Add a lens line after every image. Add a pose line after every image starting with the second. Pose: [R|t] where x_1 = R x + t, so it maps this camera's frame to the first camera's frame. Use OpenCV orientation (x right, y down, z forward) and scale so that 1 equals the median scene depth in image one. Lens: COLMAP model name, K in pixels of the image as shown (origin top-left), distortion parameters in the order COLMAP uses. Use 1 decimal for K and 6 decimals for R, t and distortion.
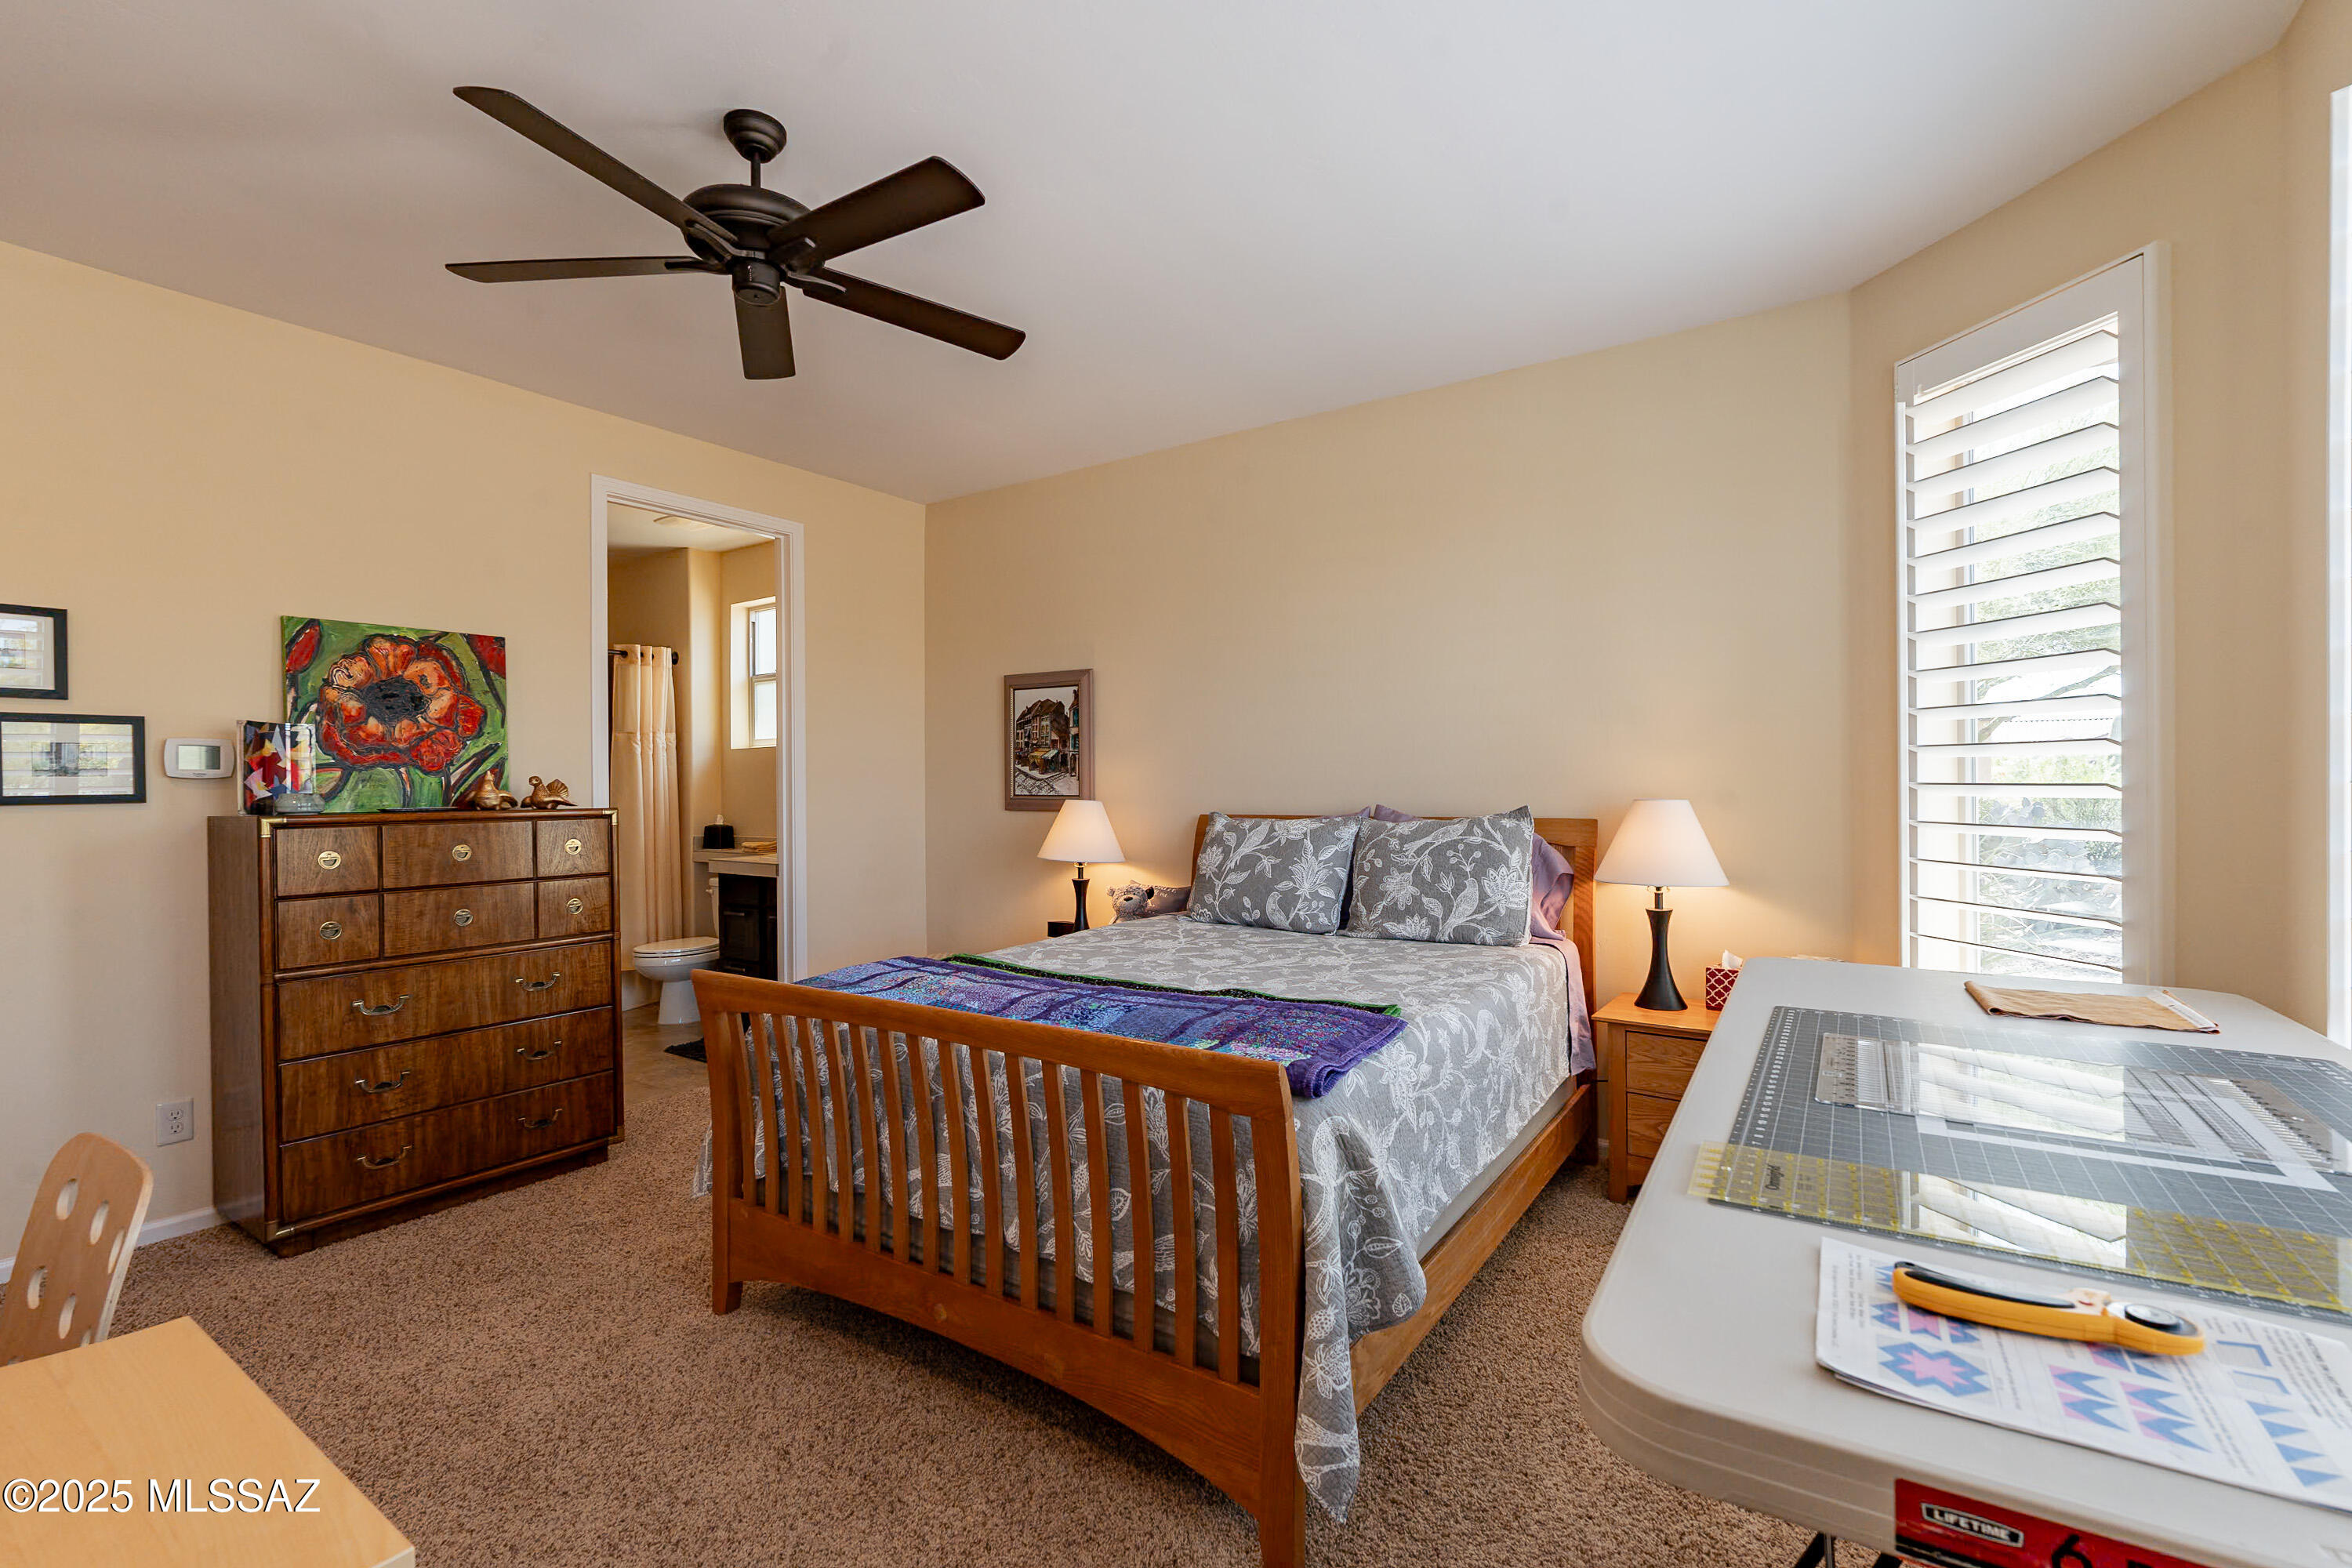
lens RADIAL K [[1034.8, 0, 1172.8], [0, 1034.8, 783.8], [0, 0, 1]] dist [-0.002458, 0.000487]
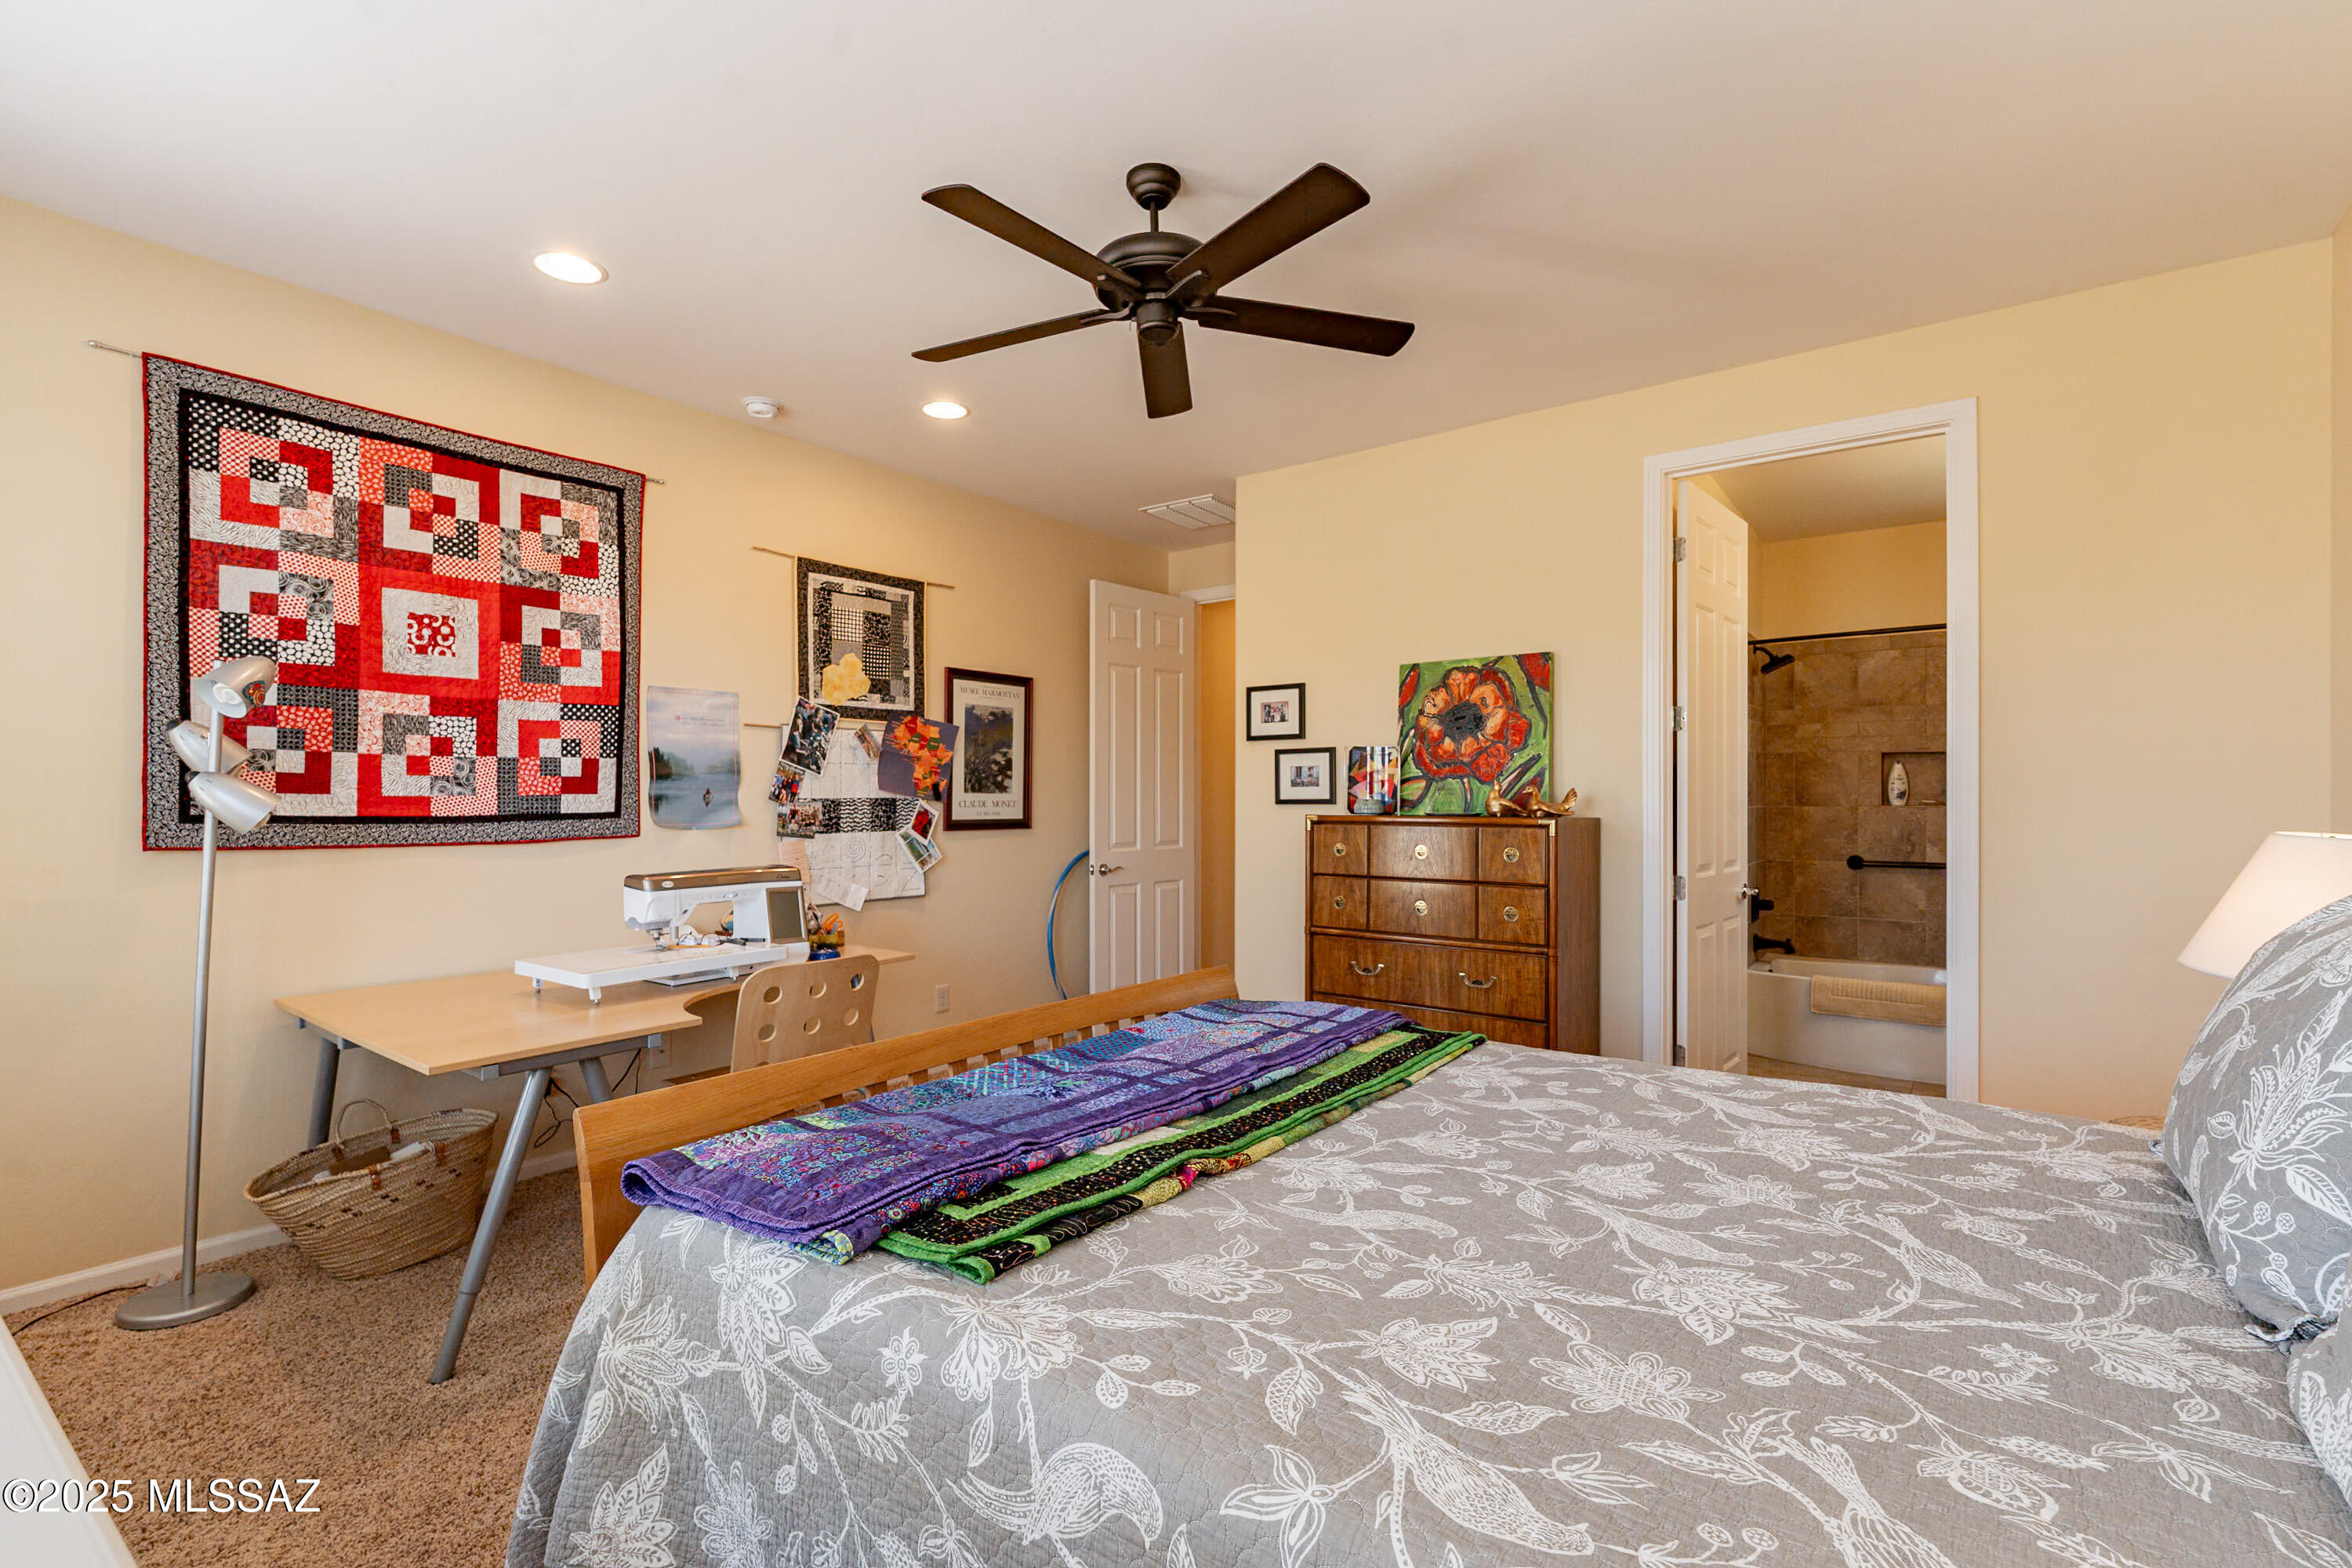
lens RADIAL K [[1034.8, 0, 1174.2], [0, 1034.8, 789.3], [0, 0, 1]] dist [-0.002458, 0.000487]
pose [[-0.045227, -0.001768, -0.998975, 0.434268], [-0.001994, 0.999997, -0.001679, -0.000481], [0.998975, 0.001916, -0.045230, 0.705870]]
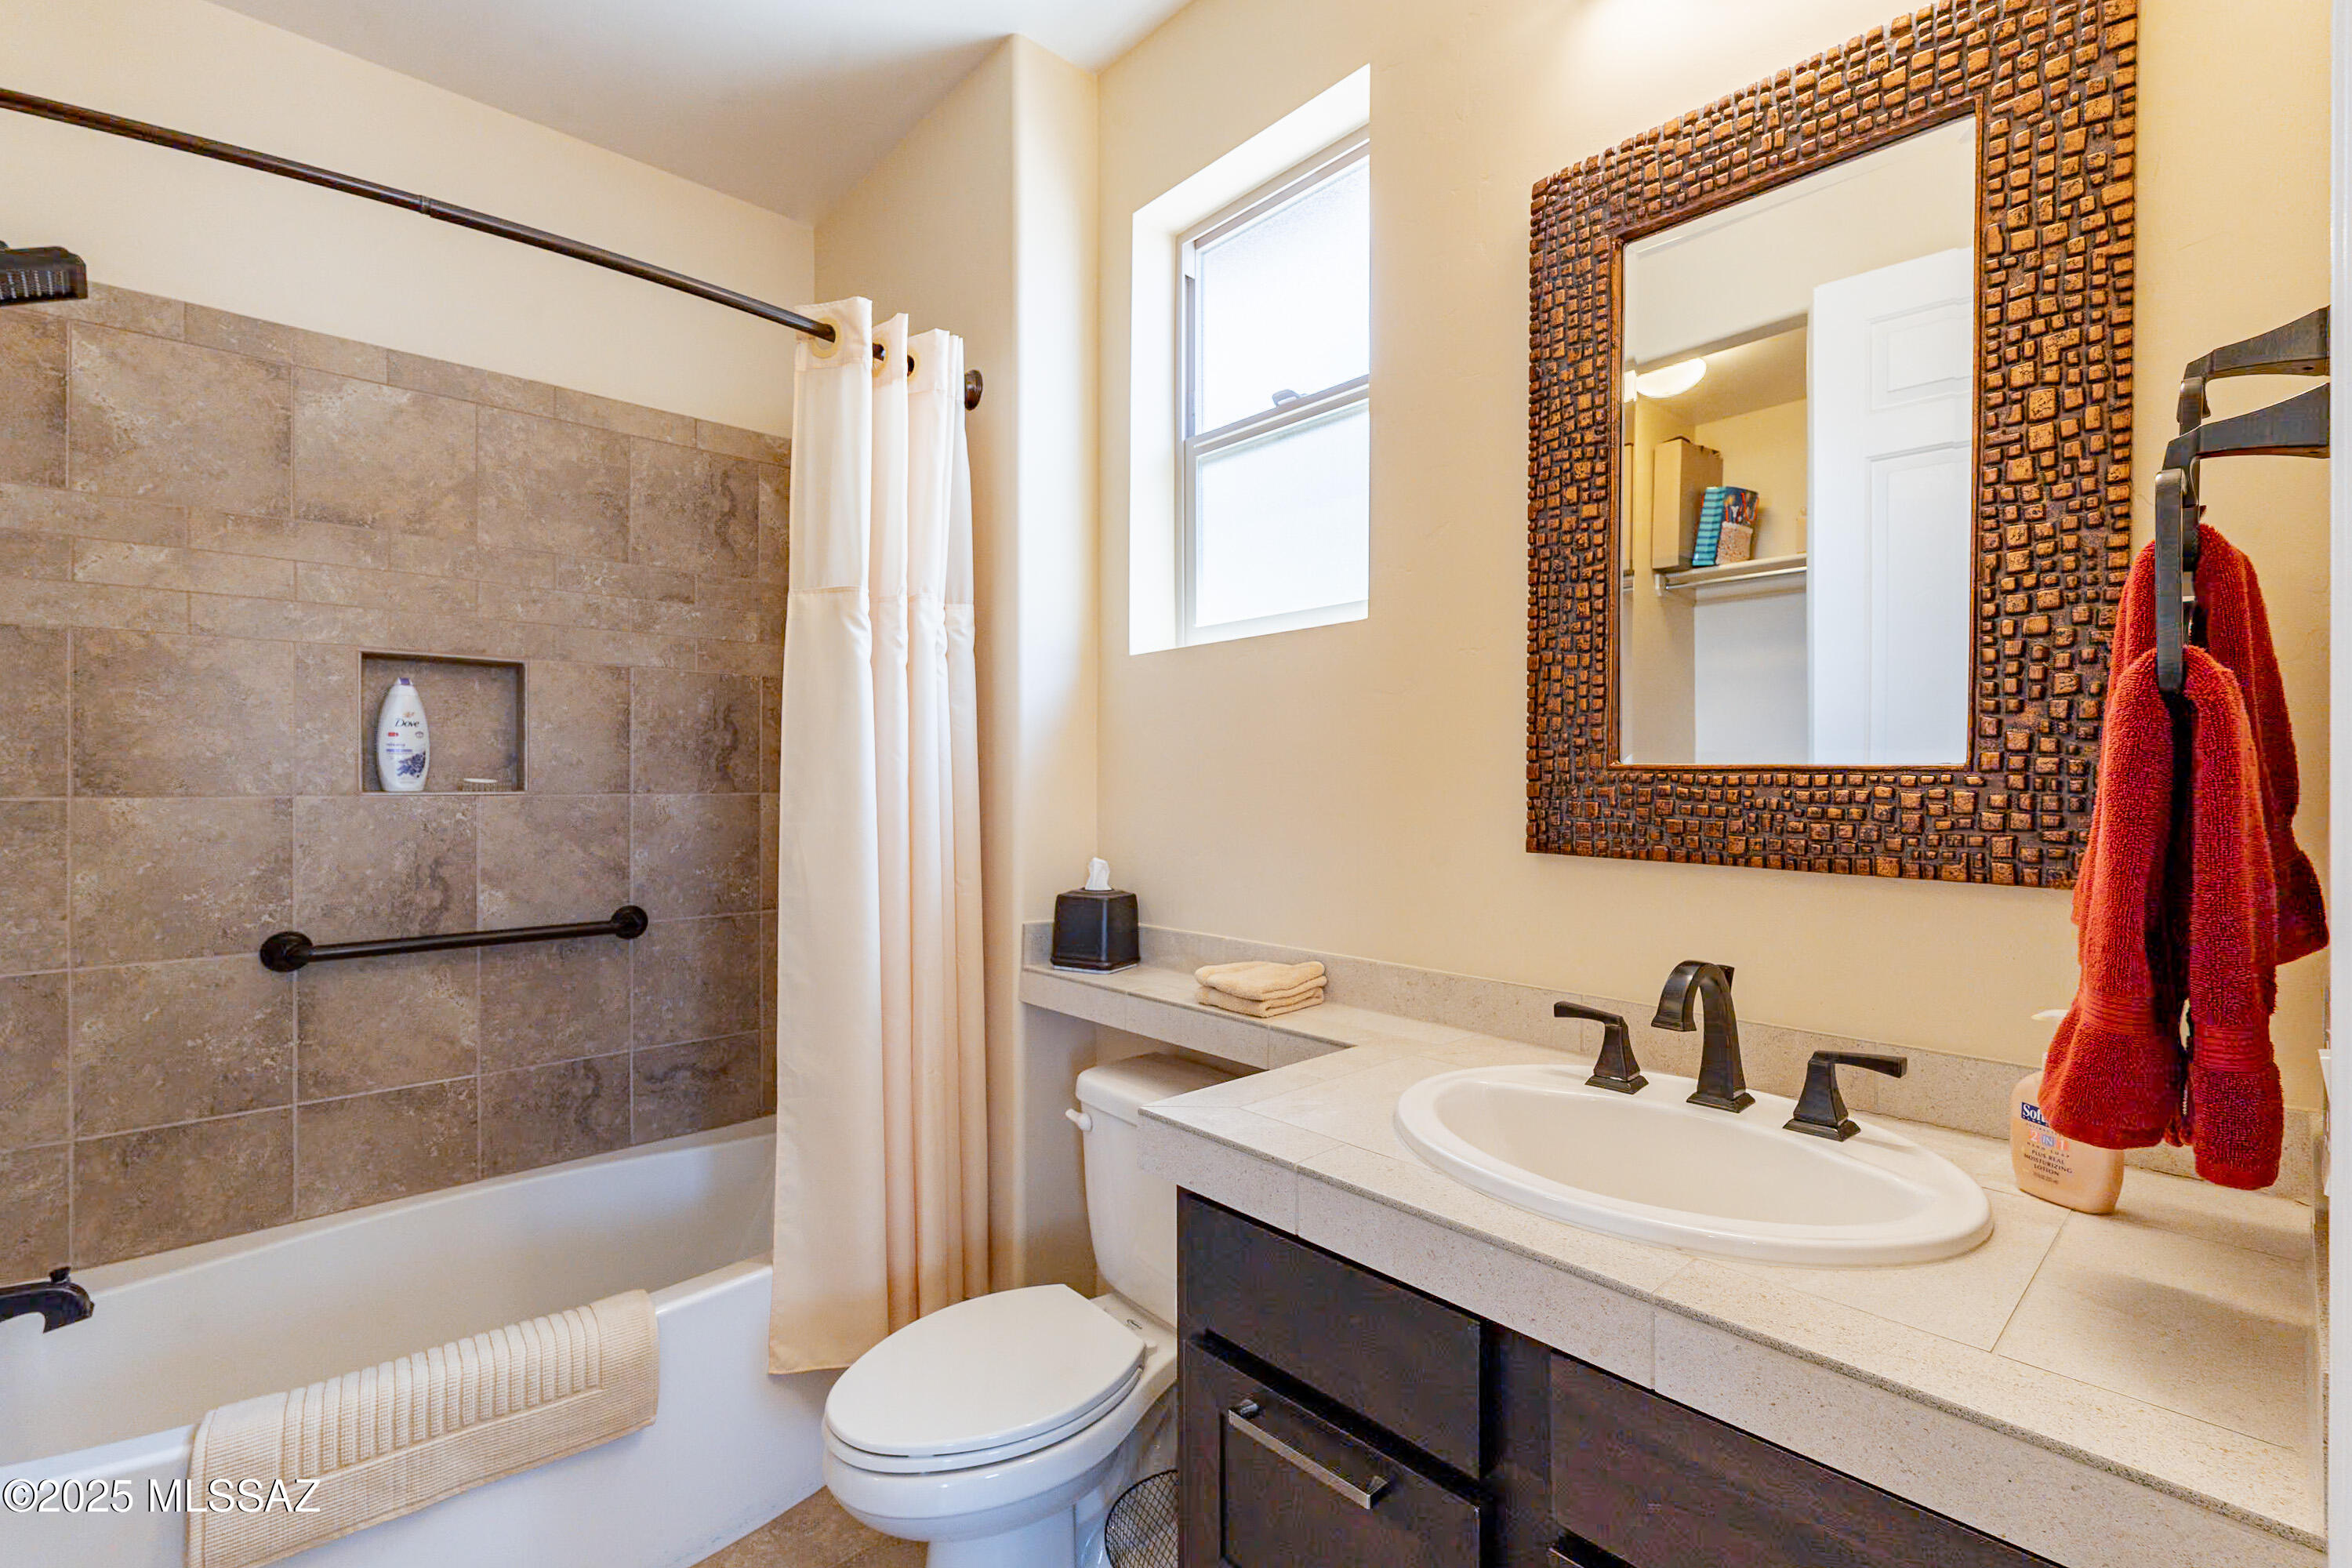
lens RADIAL K [[1034.8, 0, 1180.0], [0, 1034.8, 788.8], [0, 0, 1]] dist [-0.002458, 0.000487]
pose [[0.975761, 0.008219, -0.218686, -0.618100], [-0.006907, 0.999953, 0.006764, 0.010351], [0.218731, -0.005090, 0.975772, 1.244543]]
